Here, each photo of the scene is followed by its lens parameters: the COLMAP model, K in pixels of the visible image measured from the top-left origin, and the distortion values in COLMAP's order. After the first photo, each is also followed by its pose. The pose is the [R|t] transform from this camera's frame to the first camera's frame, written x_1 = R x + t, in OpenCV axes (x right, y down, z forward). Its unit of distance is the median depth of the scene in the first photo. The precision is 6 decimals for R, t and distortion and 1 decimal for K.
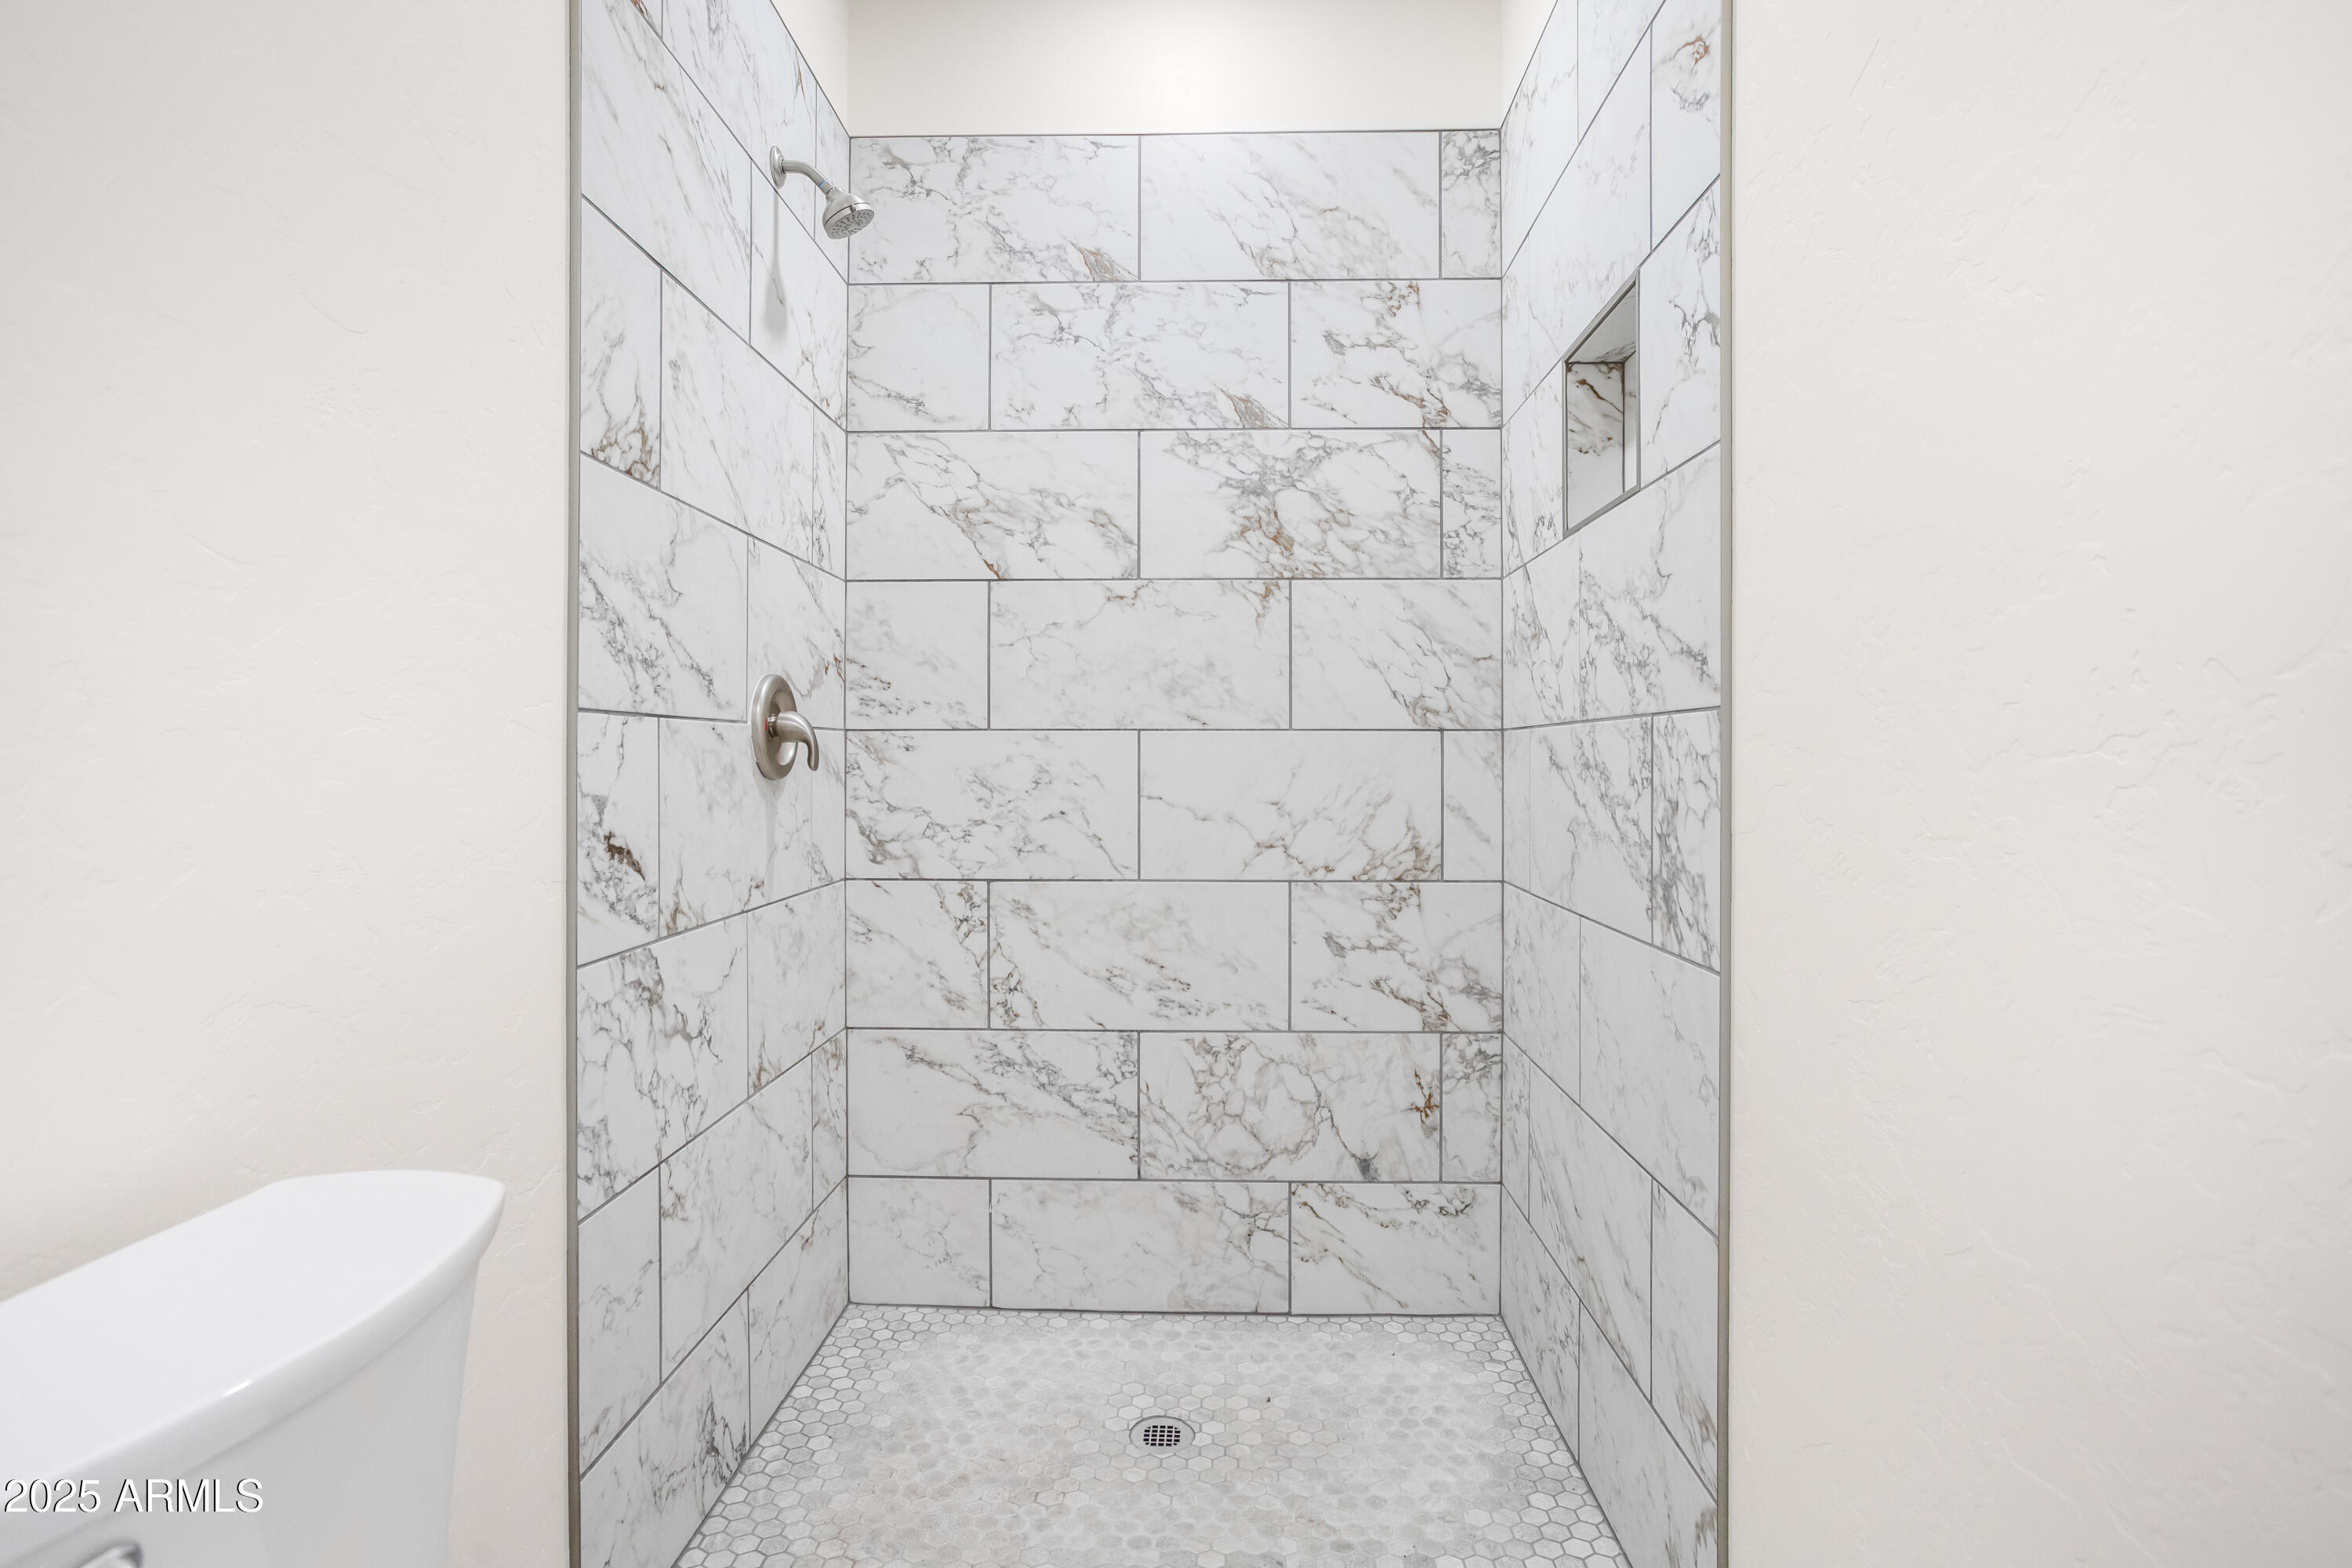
lens RADIAL K [[1158.7, 0, 1176.0], [0, 1158.7, 784.0], [0, 0, 1]] dist [-0.055048, 0.047598]
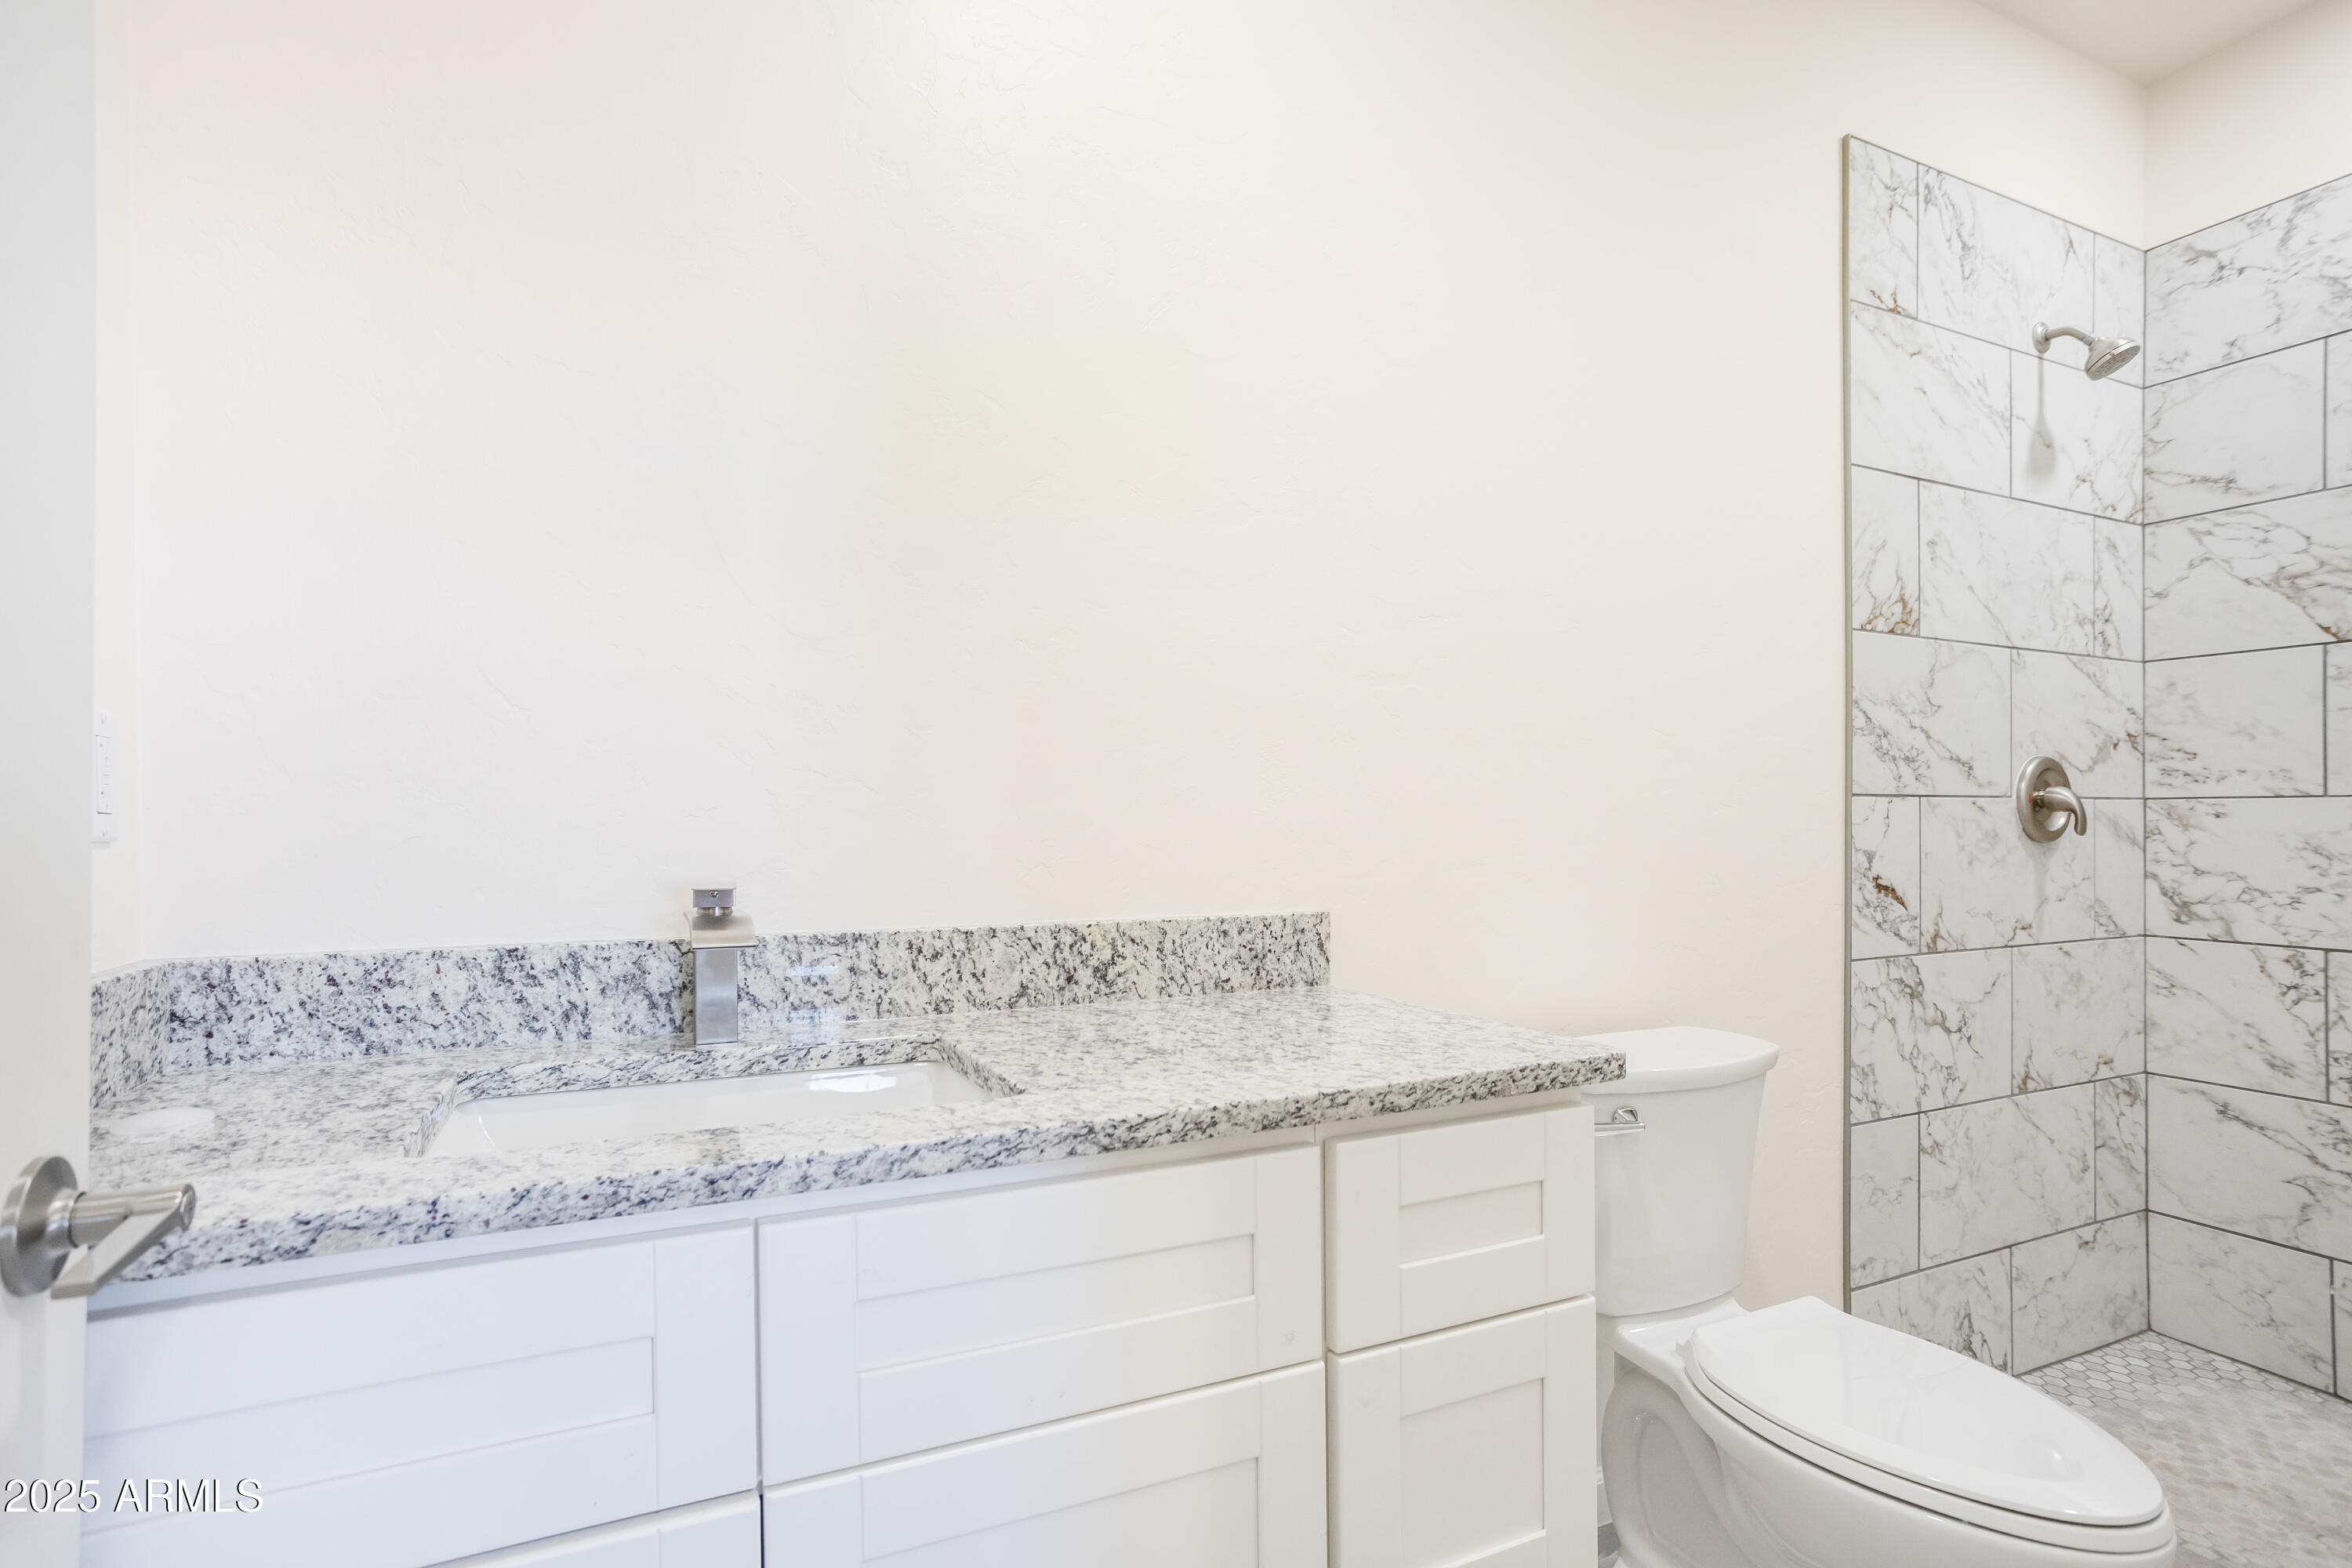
lens RADIAL K [[1139.7, 0, 1176.0], [0, 1139.7, 784.0], [0, 0, 1]] dist [-0.029117, 0.024491]
pose [[0.451092, -0.030037, -0.891972, 0.294135], [-0.017728, 0.998935, -0.042605, 0.001400], [0.892301, 0.035032, 0.450079, -0.346775]]
